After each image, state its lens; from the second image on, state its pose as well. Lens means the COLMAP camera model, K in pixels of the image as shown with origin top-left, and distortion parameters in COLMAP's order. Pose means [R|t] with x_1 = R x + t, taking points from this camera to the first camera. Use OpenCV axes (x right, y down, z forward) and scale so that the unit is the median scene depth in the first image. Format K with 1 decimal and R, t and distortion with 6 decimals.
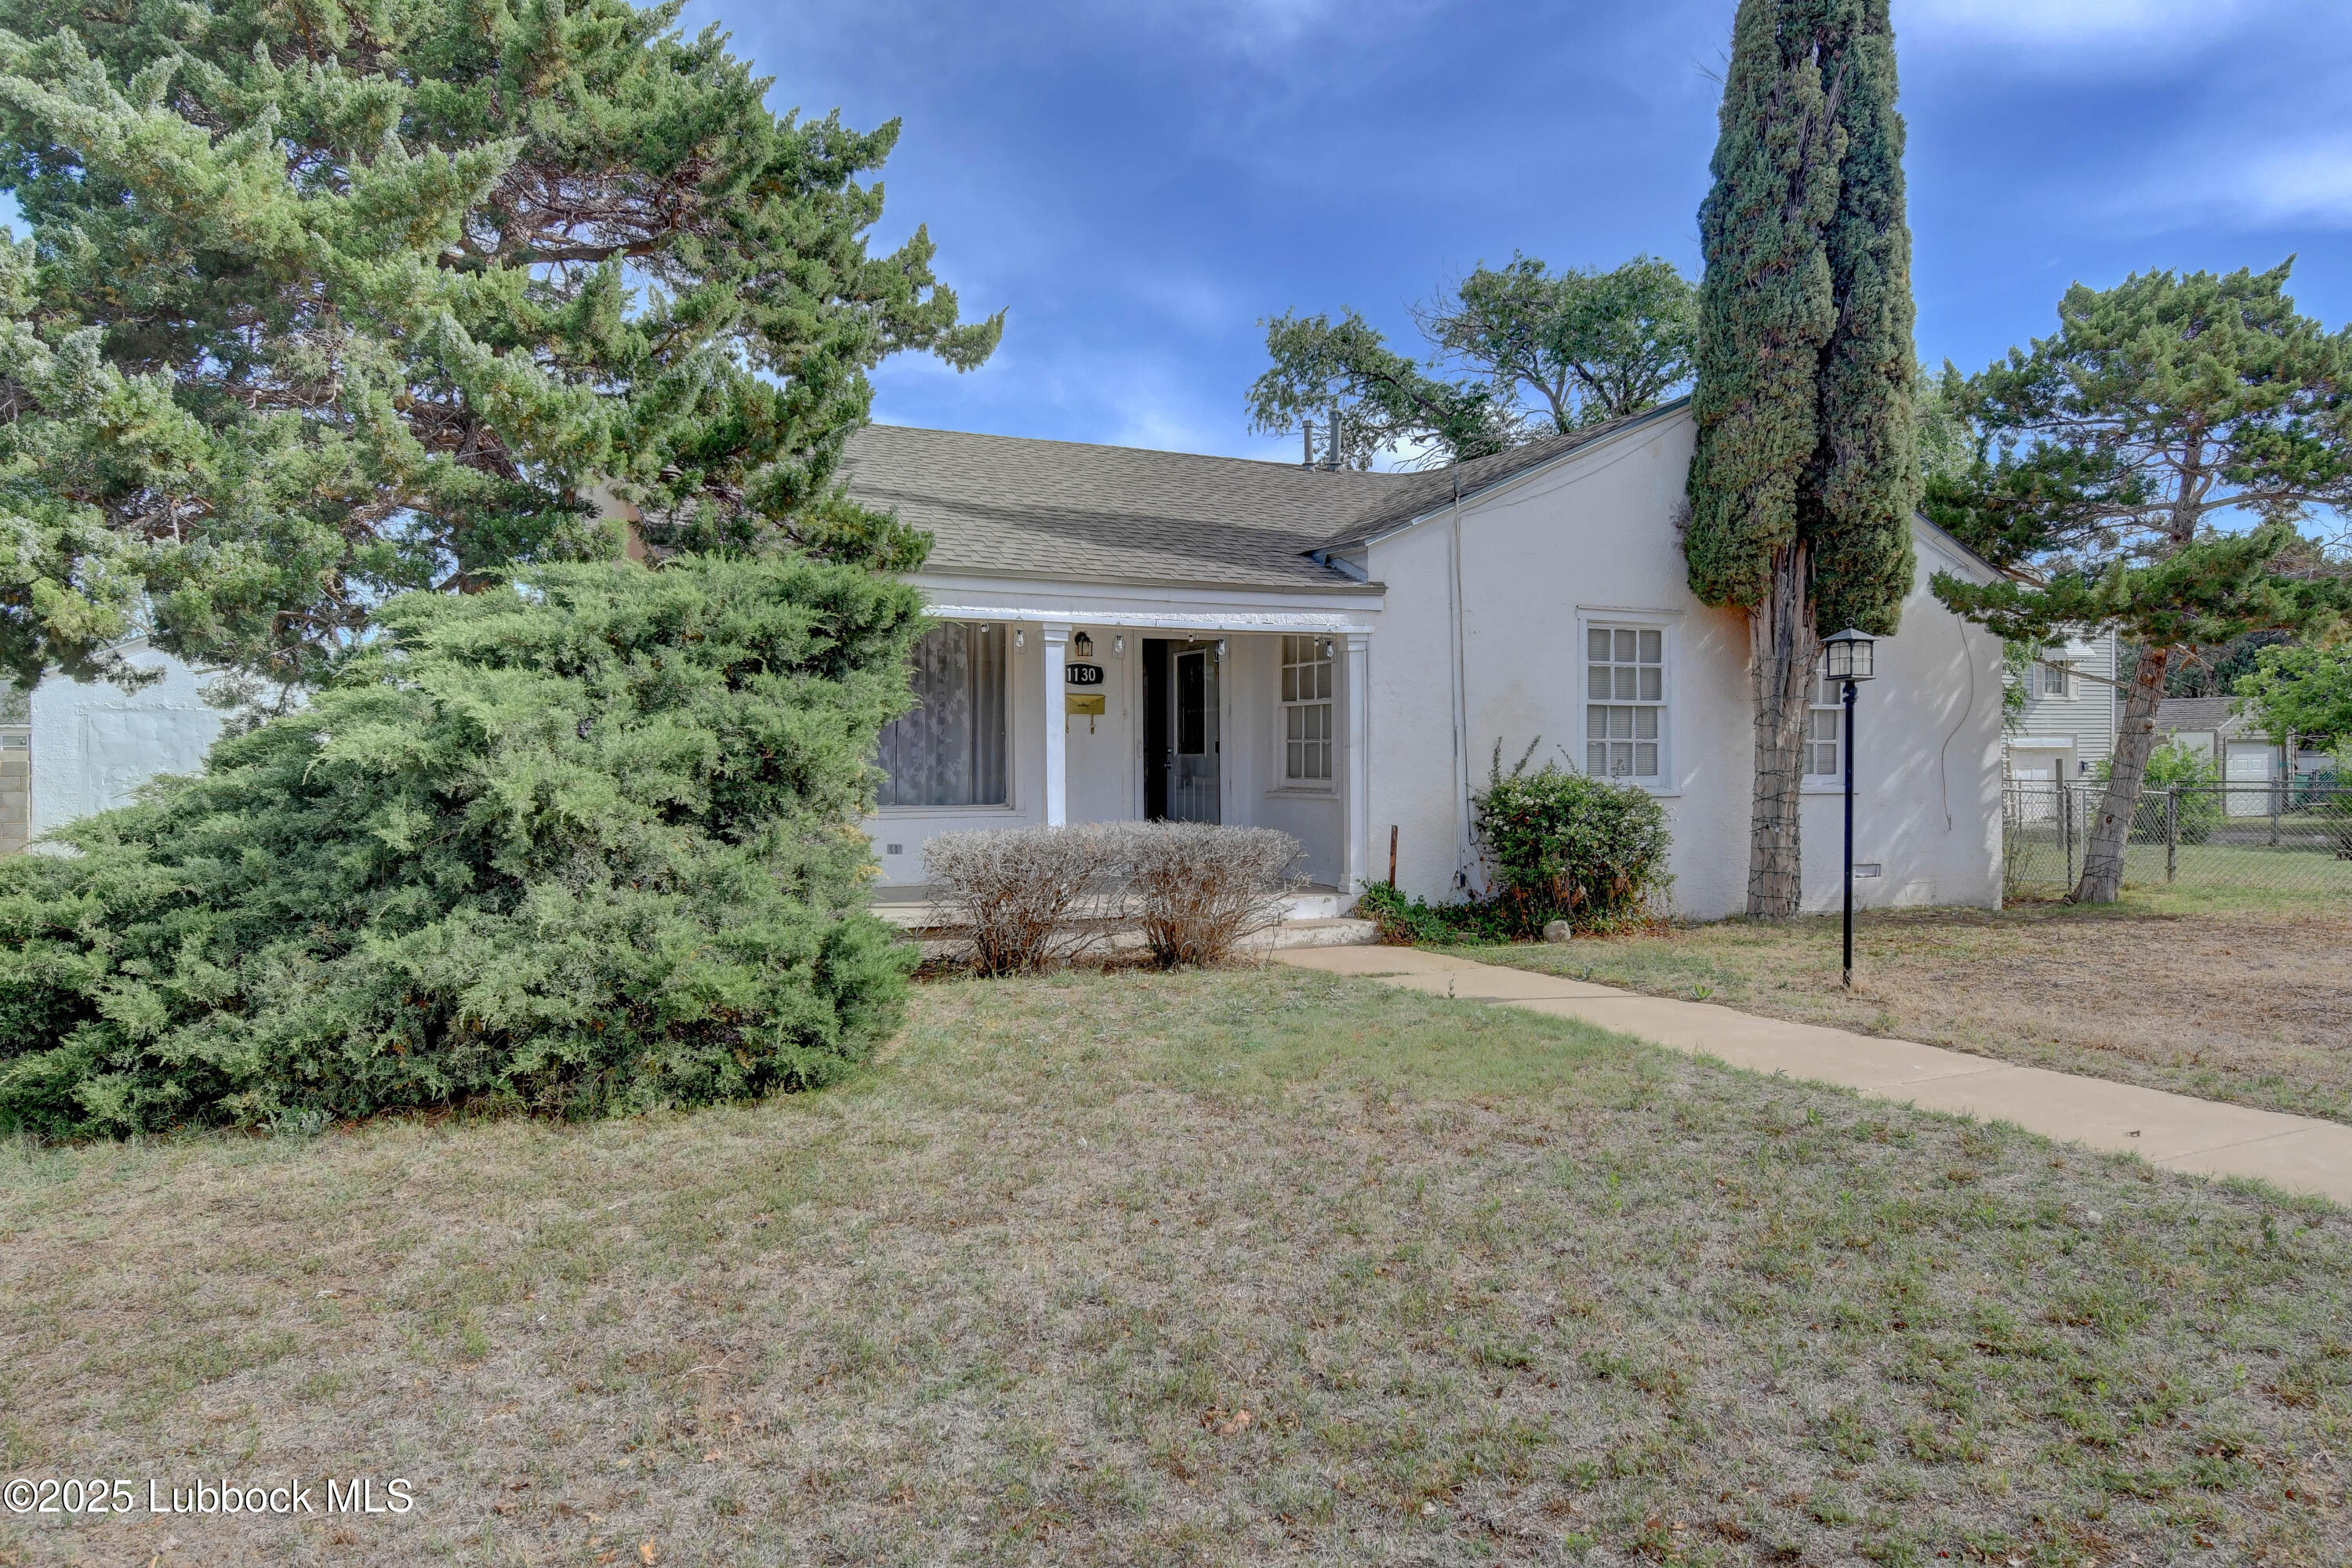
lens RADIAL K [[1535.3, 0, 1176.0], [0, 1535.3, 784.0], [0, 0, 1]] dist [-0.005707, -0.002026]
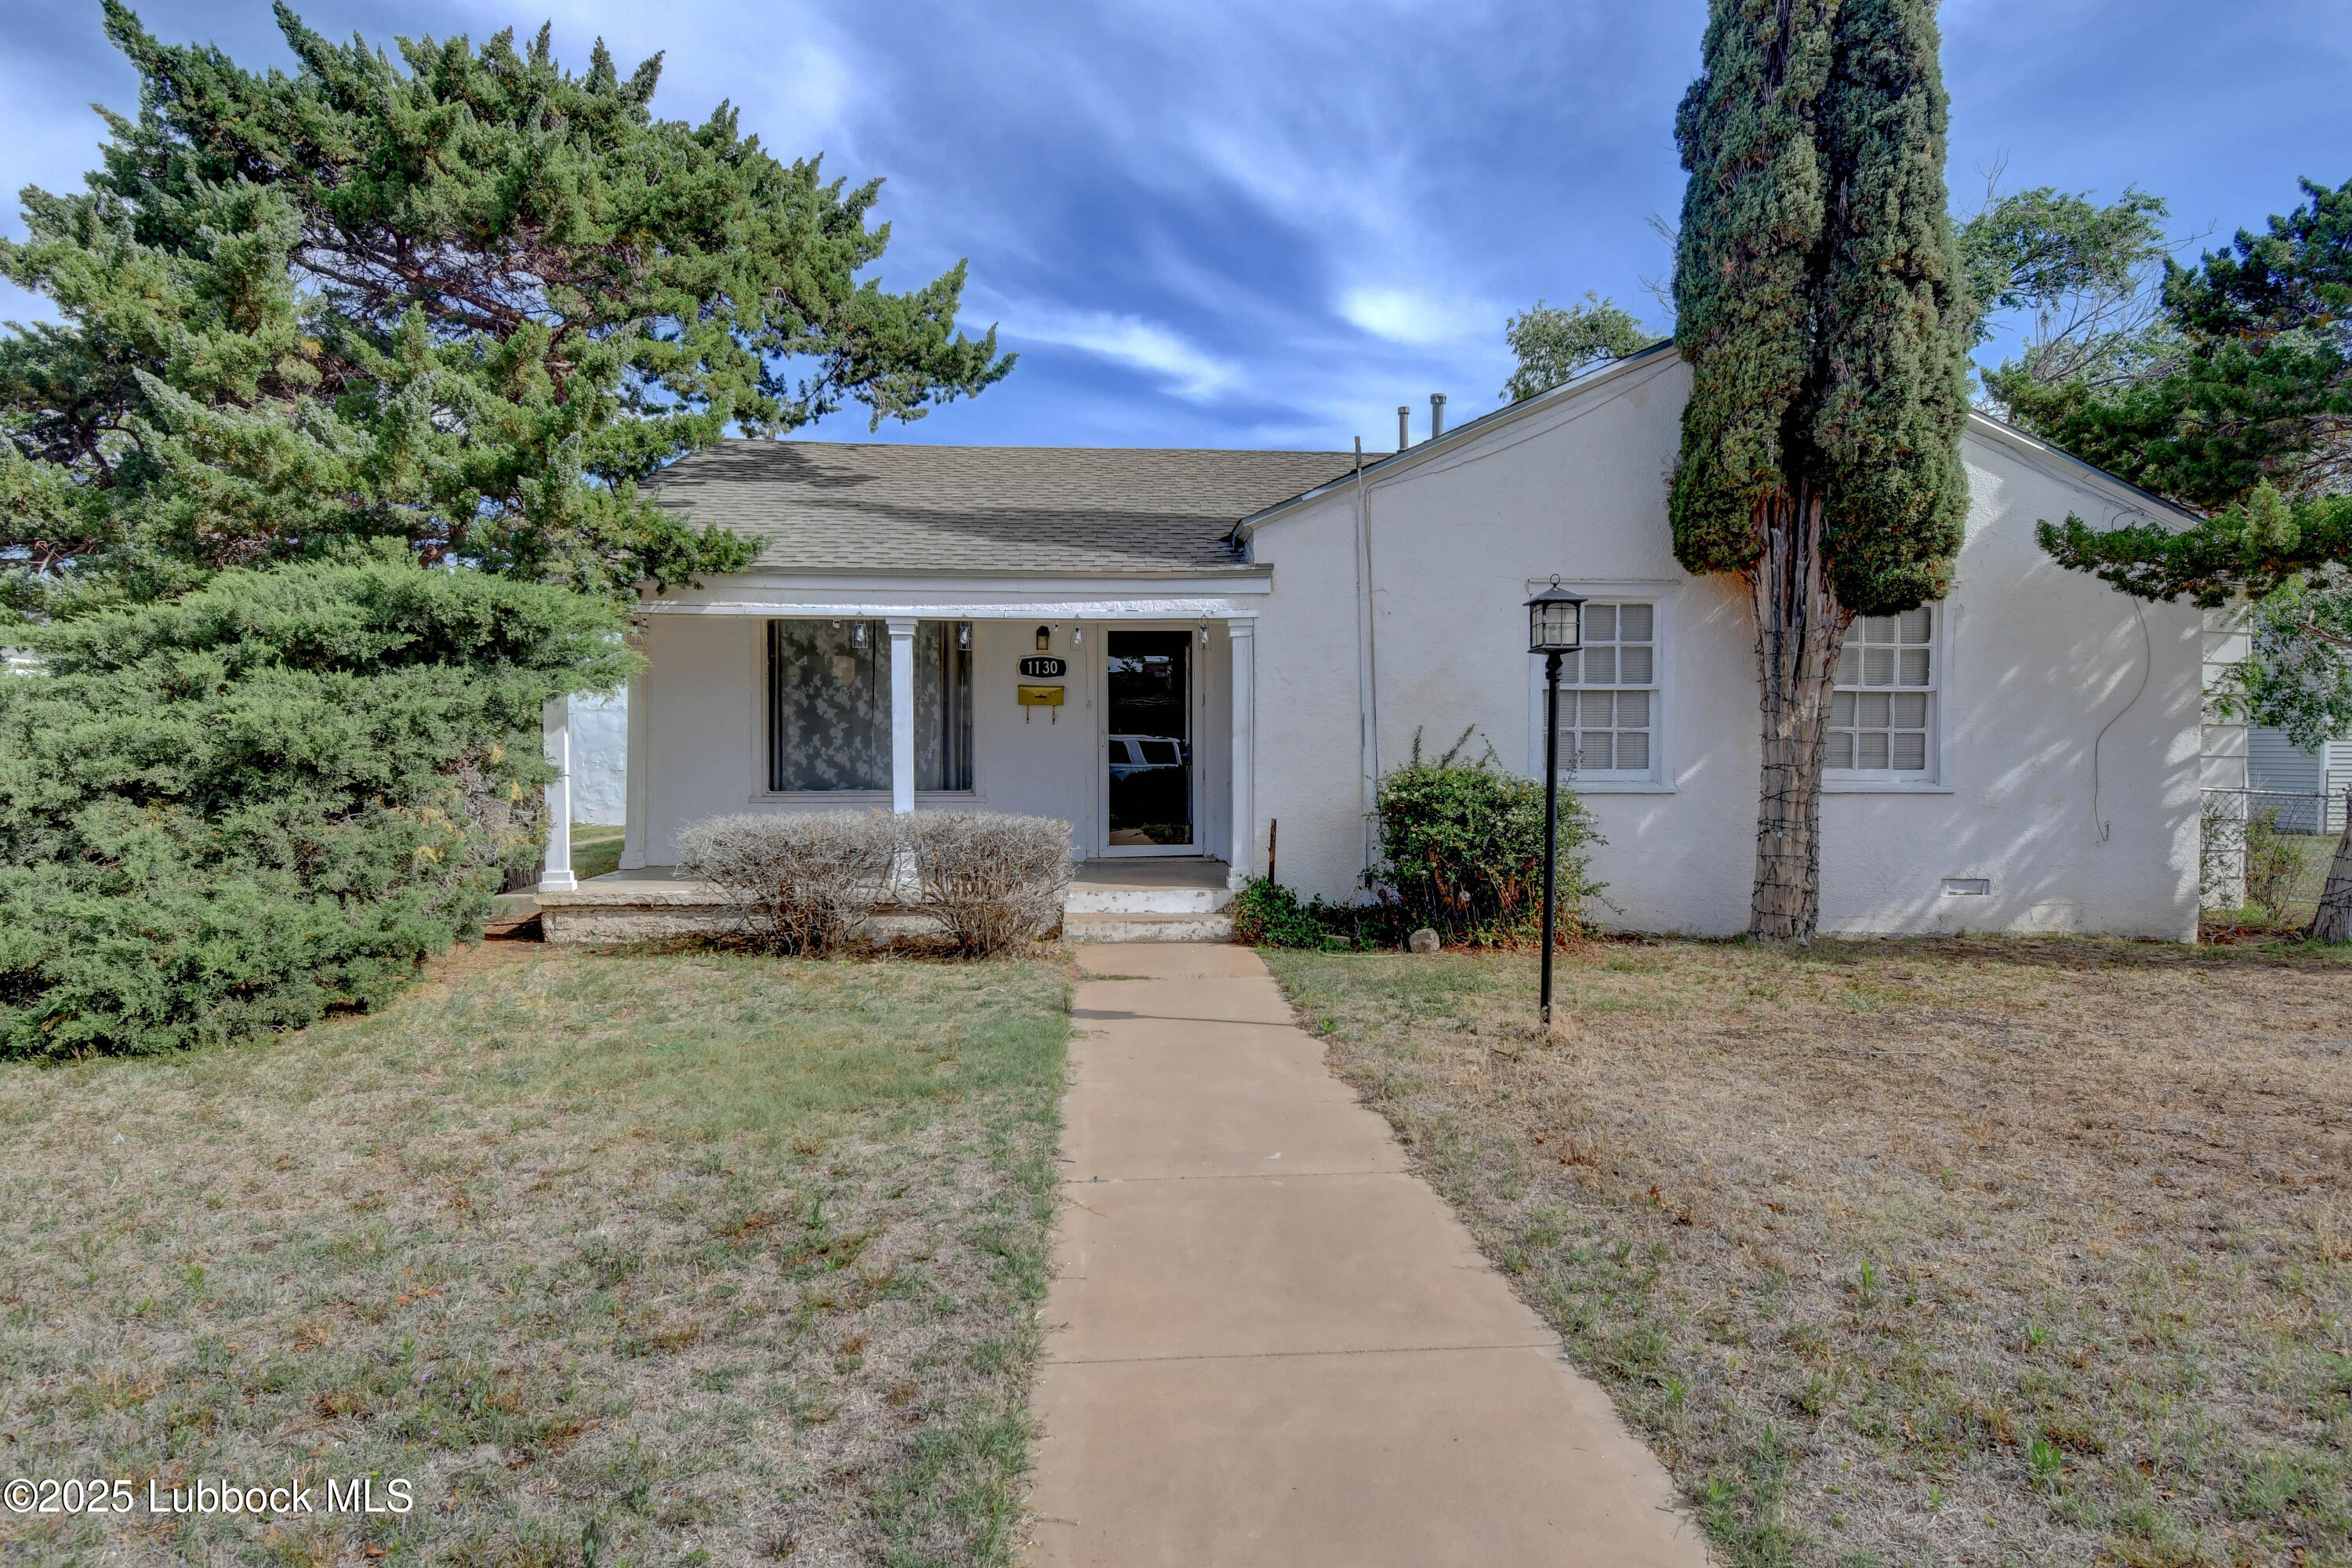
lens RADIAL K [[1327.1, 0, 1176.0], [0, 1327.1, 784.0], [0, 0, 1]] dist [0.000267, -0.014726]
pose [[0.924683, 0.013197, -0.380509, 0.381836], [-0.009216, 0.999882, 0.012282, -0.004182], [0.380626, -0.007851, 0.924696, 0.209459]]
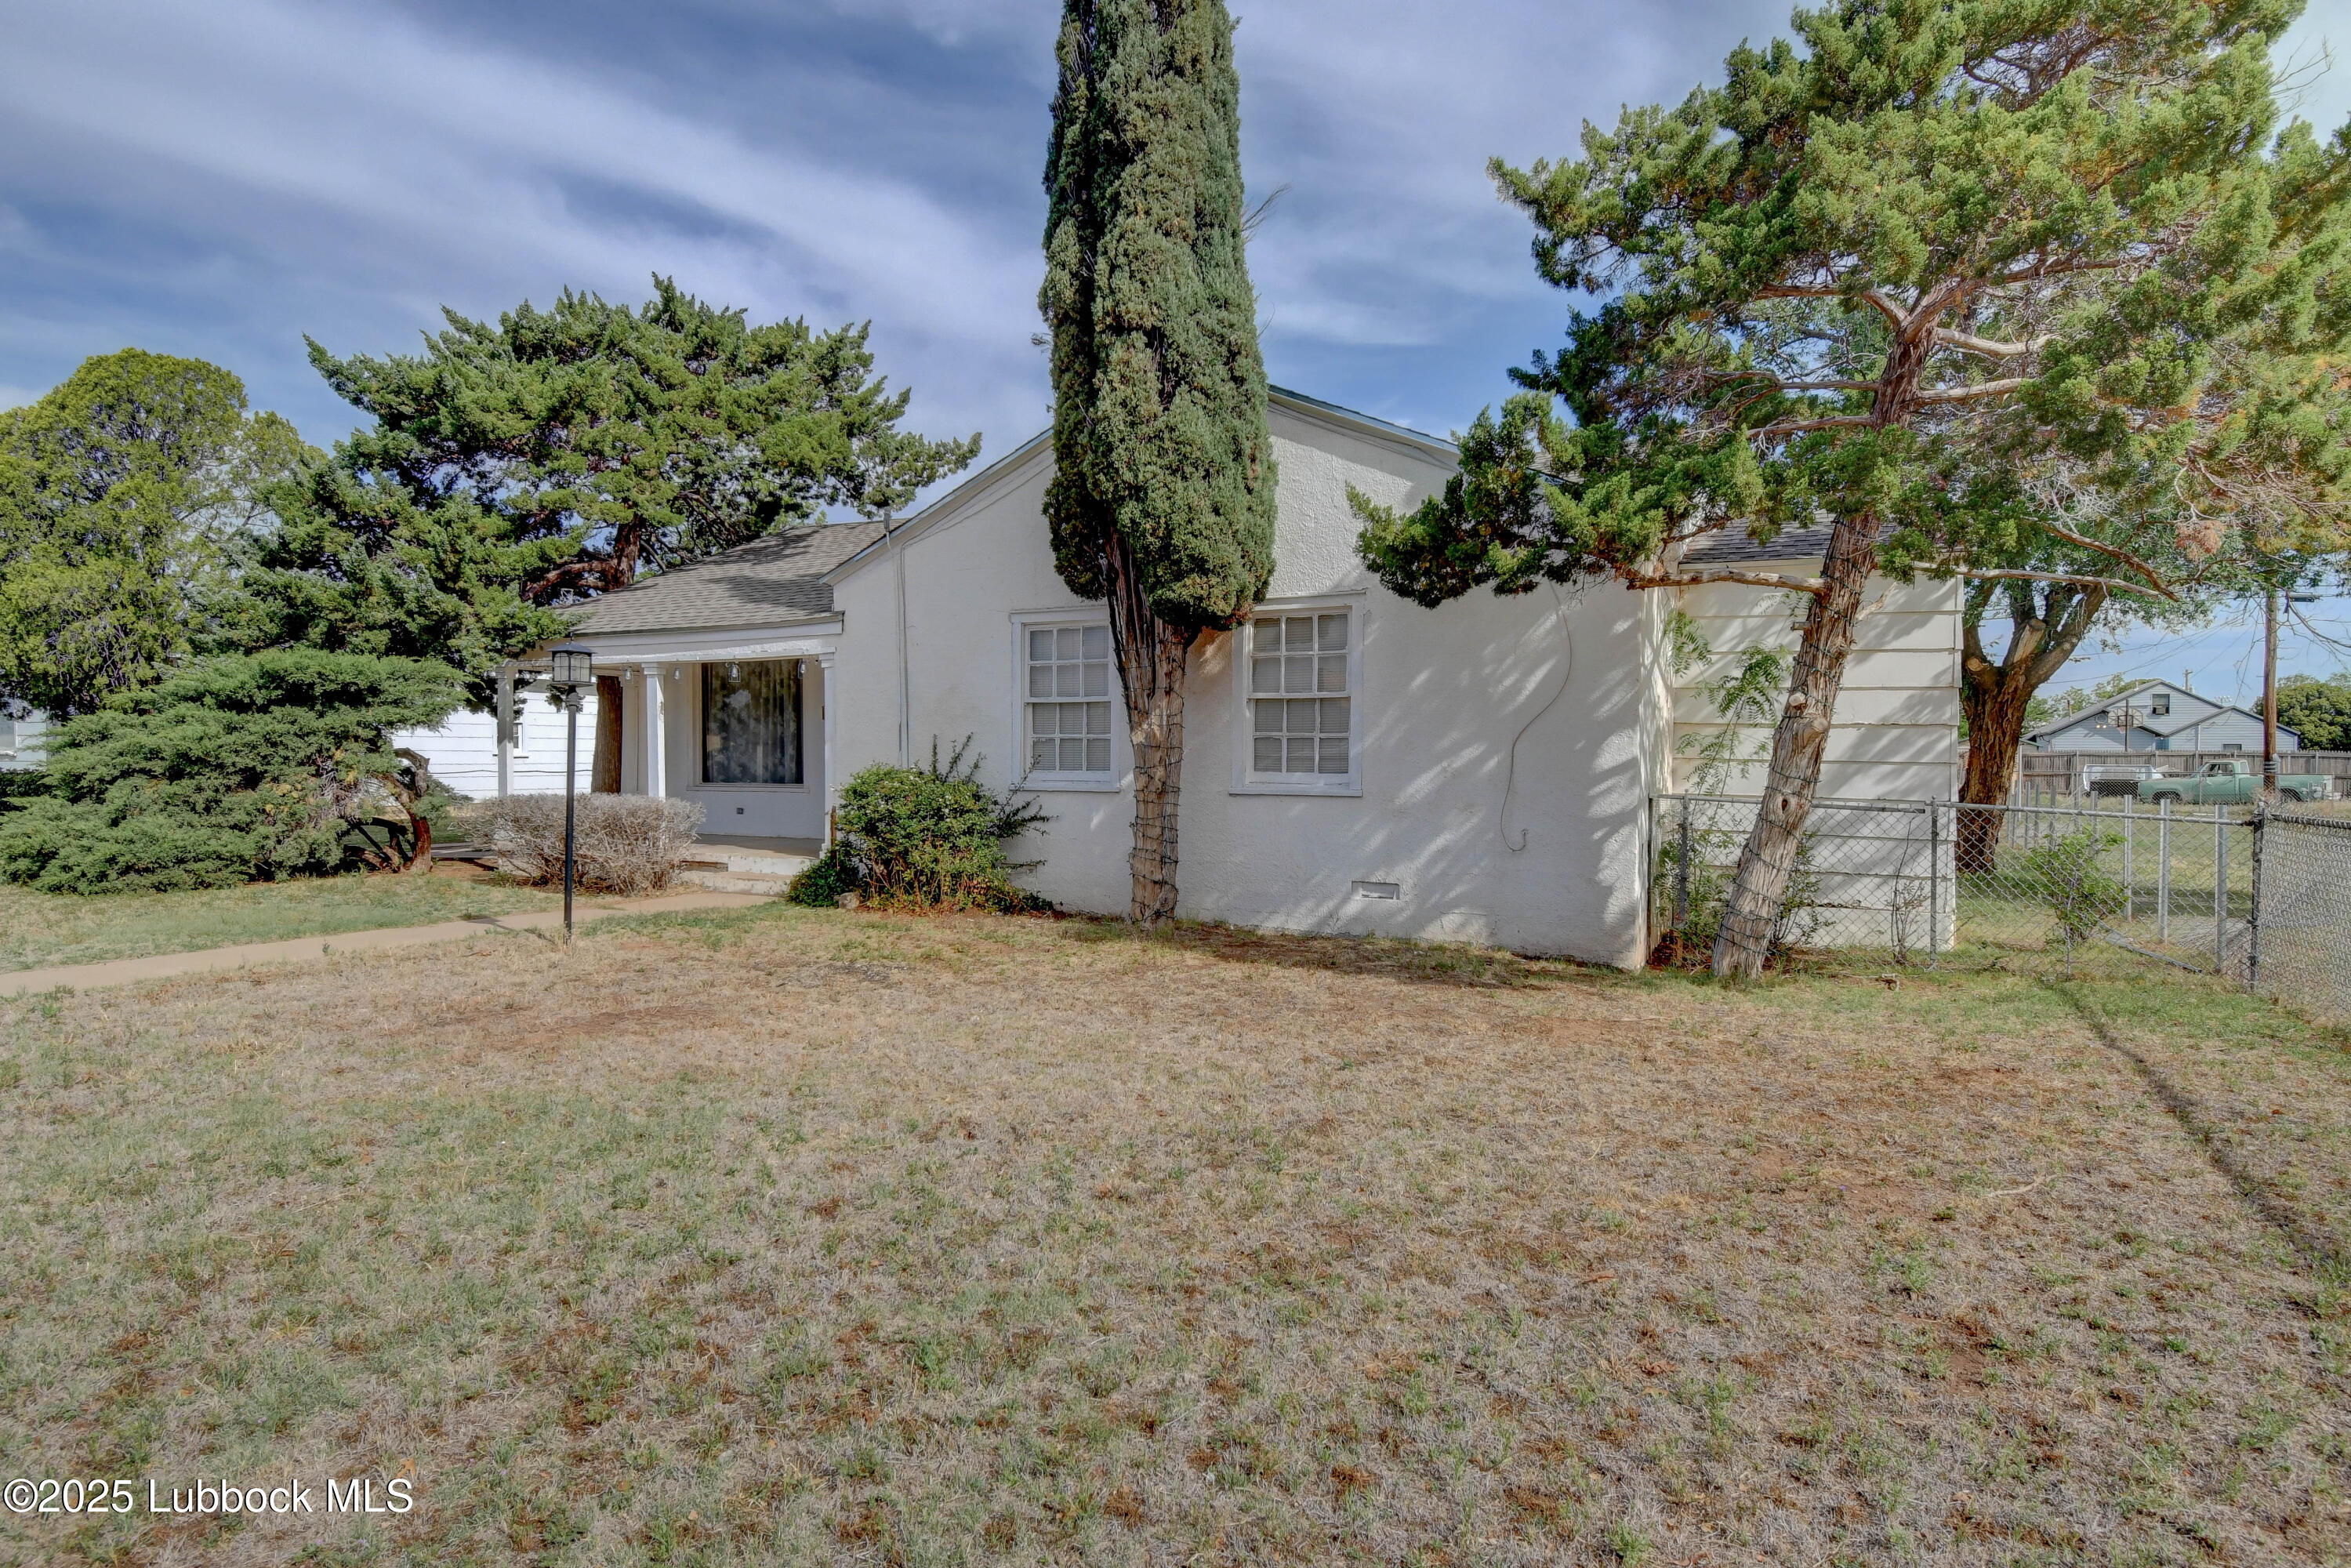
lens RADIAL K [[1326.6, 0, 1175.5], [0, 1326.6, 784.0], [0, 0, 1]] dist [0.000267, -0.014726]
pose [[0.592148, 0.021564, -0.805540, 1.123336], [-0.017315, 0.999752, 0.014035, -0.010826], [0.805643, 0.005637, 0.592375, 0.567369]]
